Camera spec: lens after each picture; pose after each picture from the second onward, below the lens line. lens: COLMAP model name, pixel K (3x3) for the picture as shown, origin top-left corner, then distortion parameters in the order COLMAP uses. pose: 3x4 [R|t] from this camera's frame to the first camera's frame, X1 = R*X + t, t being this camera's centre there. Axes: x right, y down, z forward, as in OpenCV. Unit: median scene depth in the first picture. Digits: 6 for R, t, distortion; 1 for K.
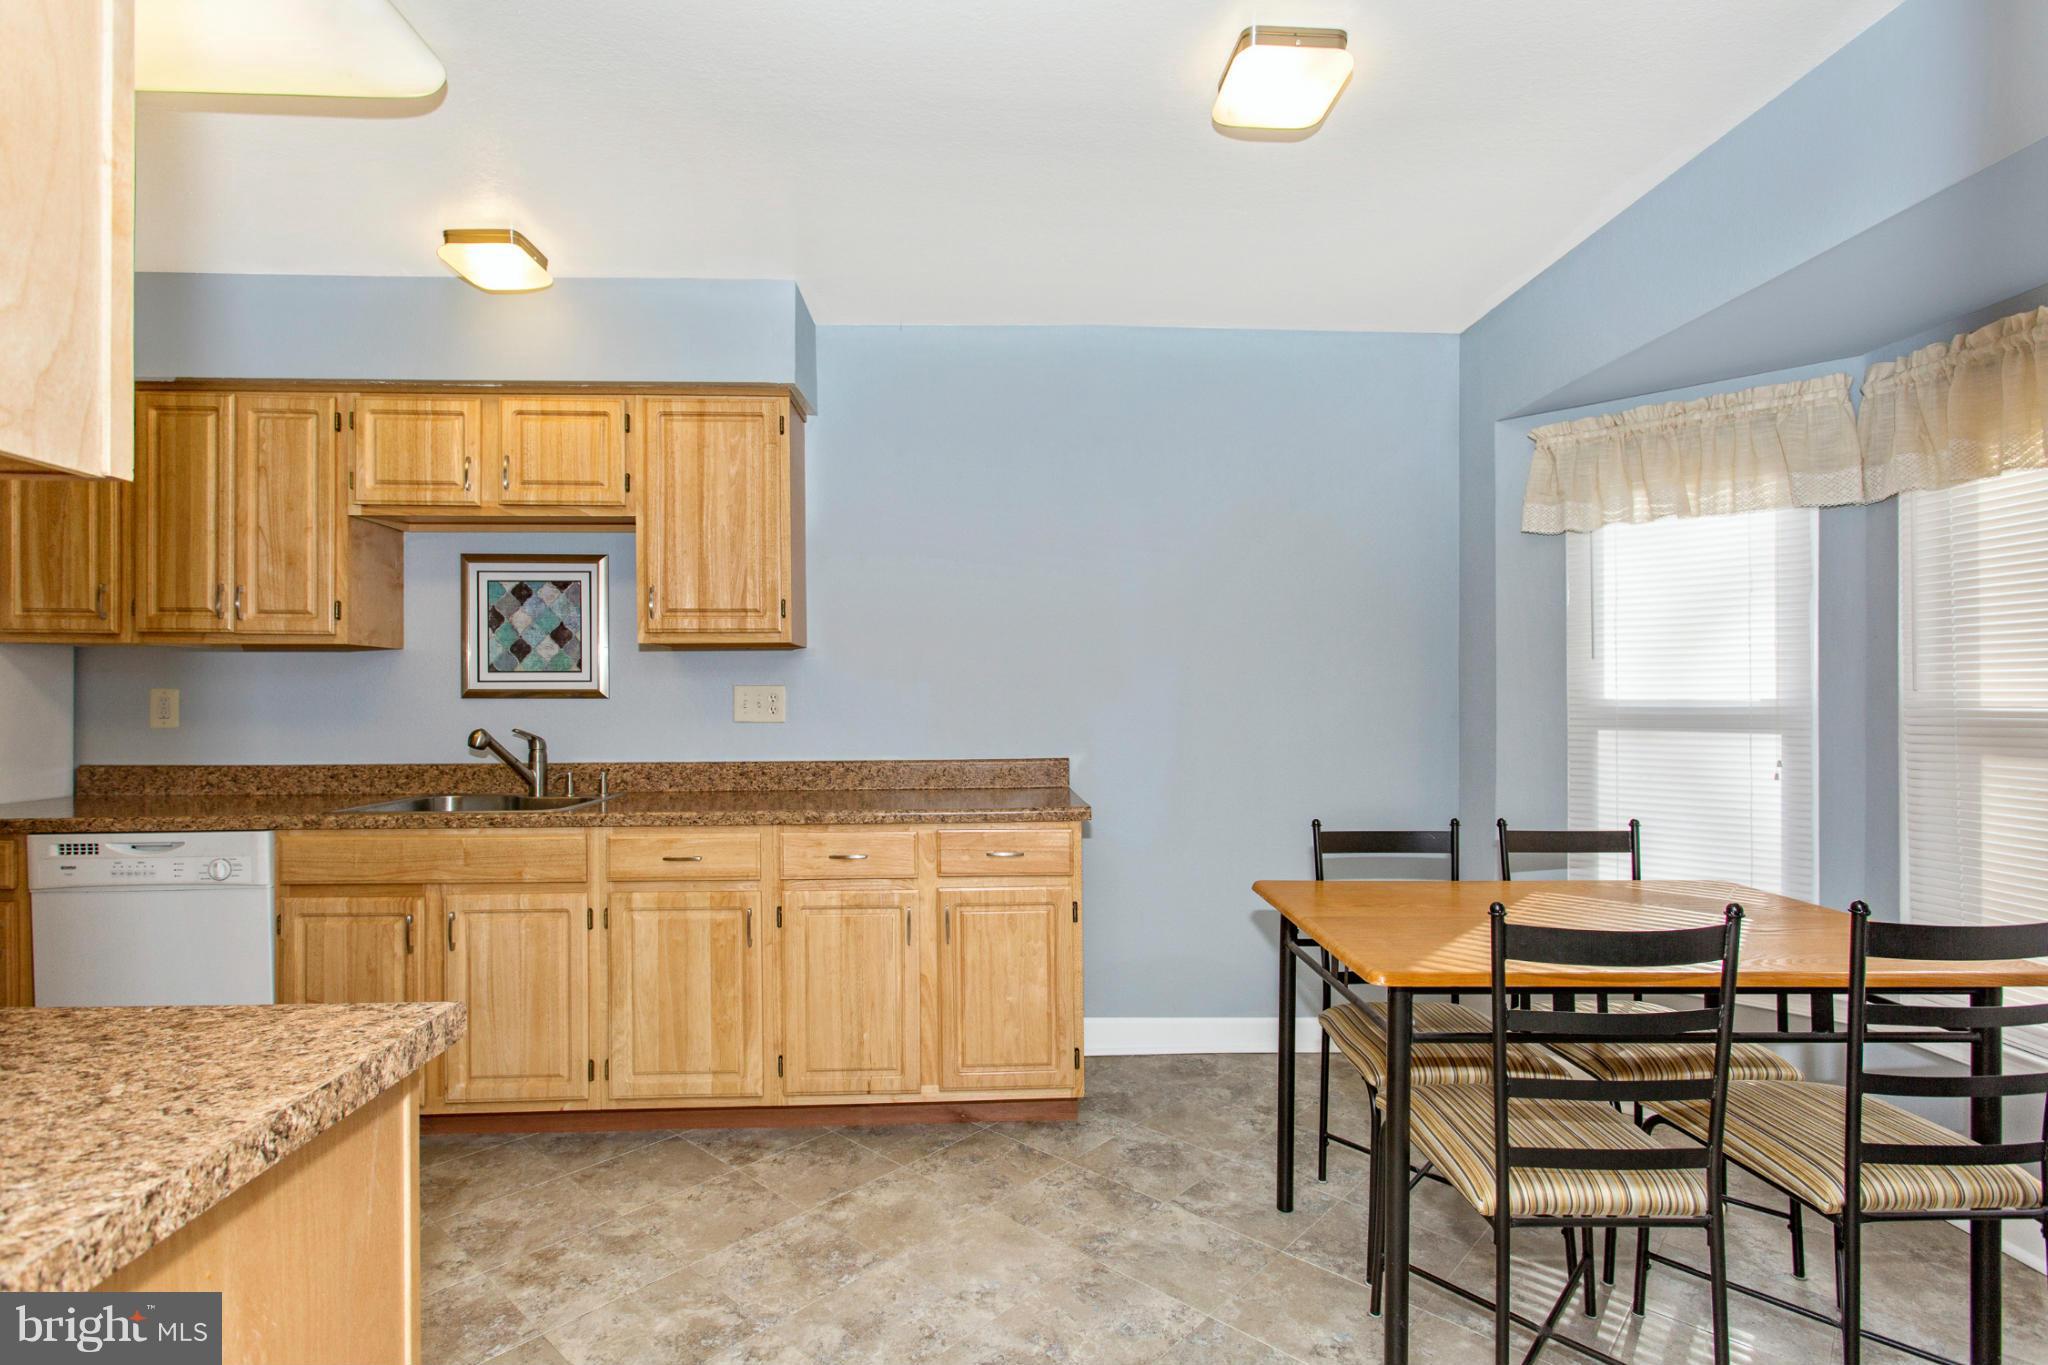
lens RADIAL K [[988.6, 0, 1040.7], [0, 988.6, 692.4], [0, 0, 1]] dist [0.002137, 0.002799]
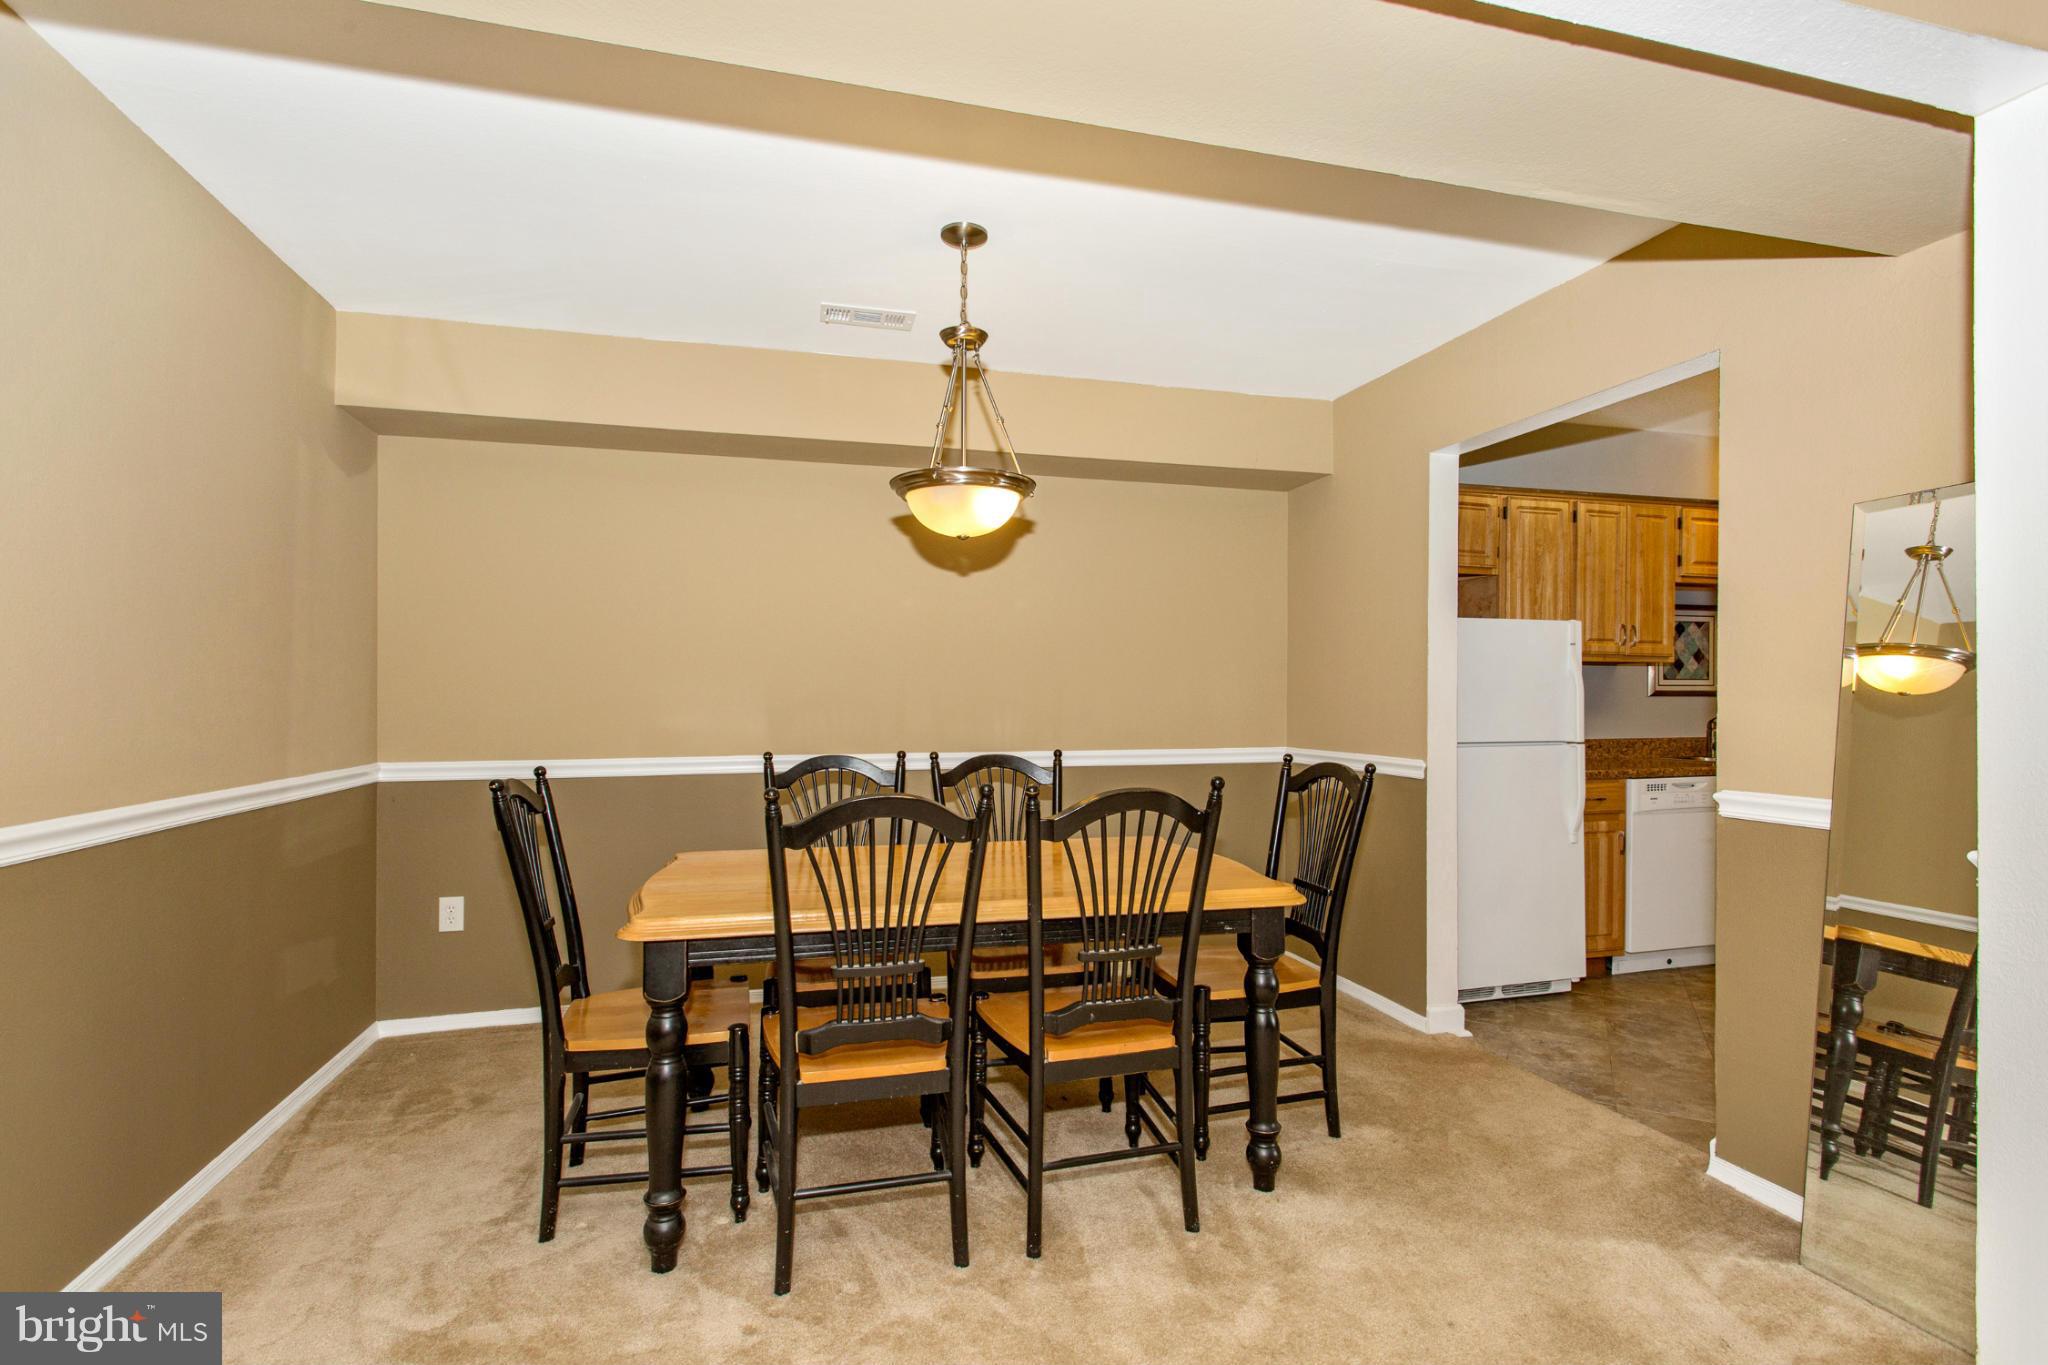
lens RADIAL K [[988.6, 0, 1026.6], [0, 988.6, 675.0], [0, 0, 1]] dist [0.002137, 0.002799]
pose [[0.976390, 0.009191, 0.215821, -2.084528], [-0.007967, 0.999947, -0.006541, -0.009896], [-0.215869, 0.004667, 0.976411, -0.345005]]
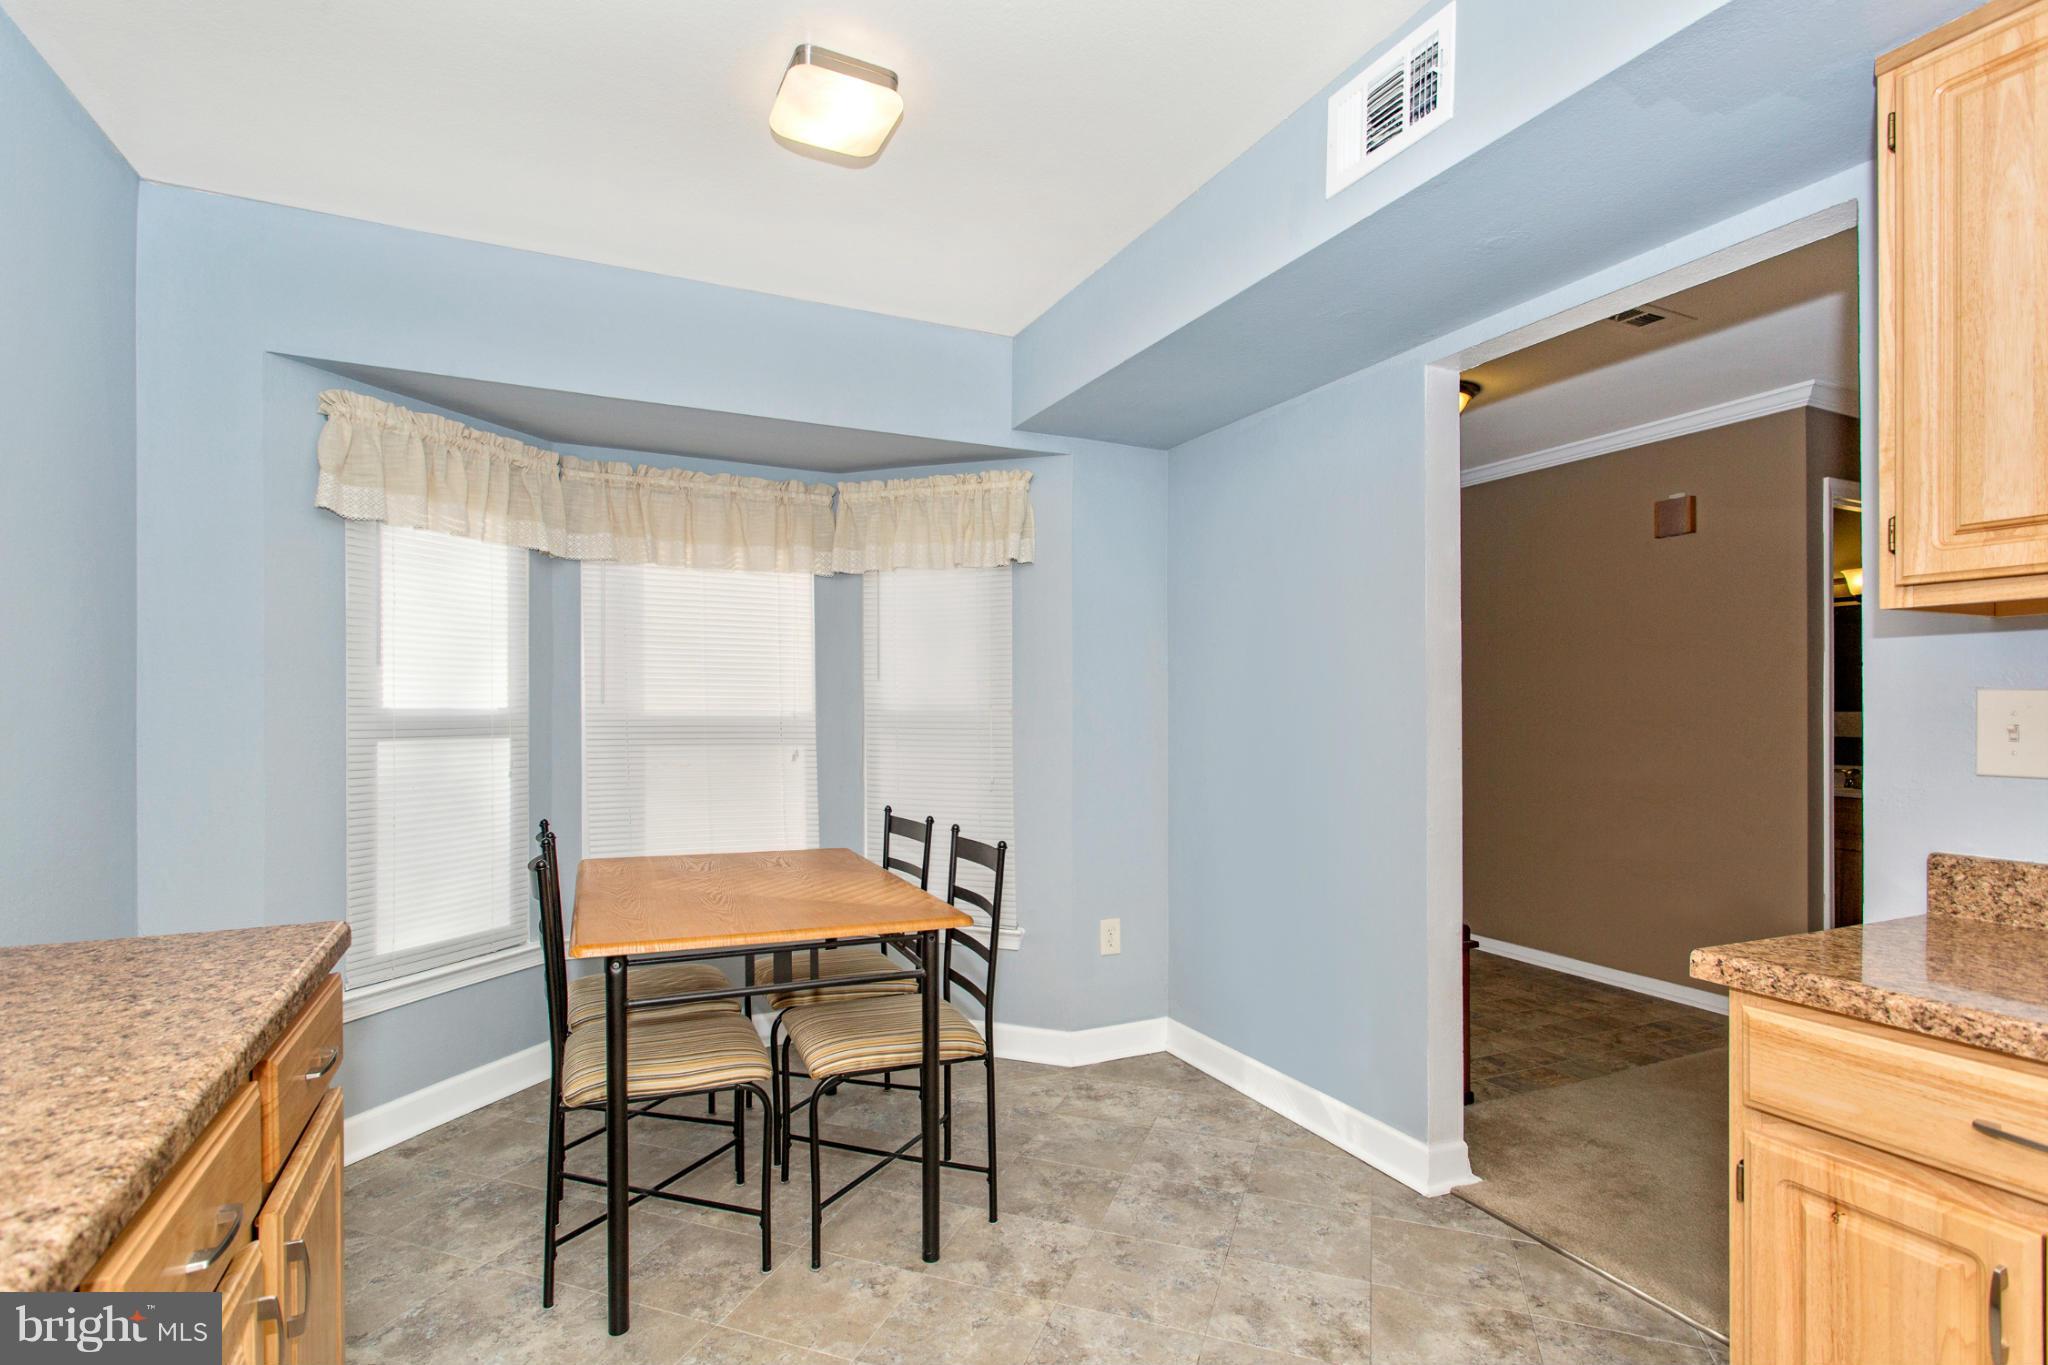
lens RADIAL K [[988.6, 0, 999.9], [0, 988.6, 725.5], [0, 0, 1]] dist [0.002137, 0.002799]
pose [[-0.371510, -0.021312, 0.928184, -0.523300], [-0.006841, 0.999772, 0.020218, -0.000058], [-0.928404, 0.001161, -0.371572, 0.808389]]
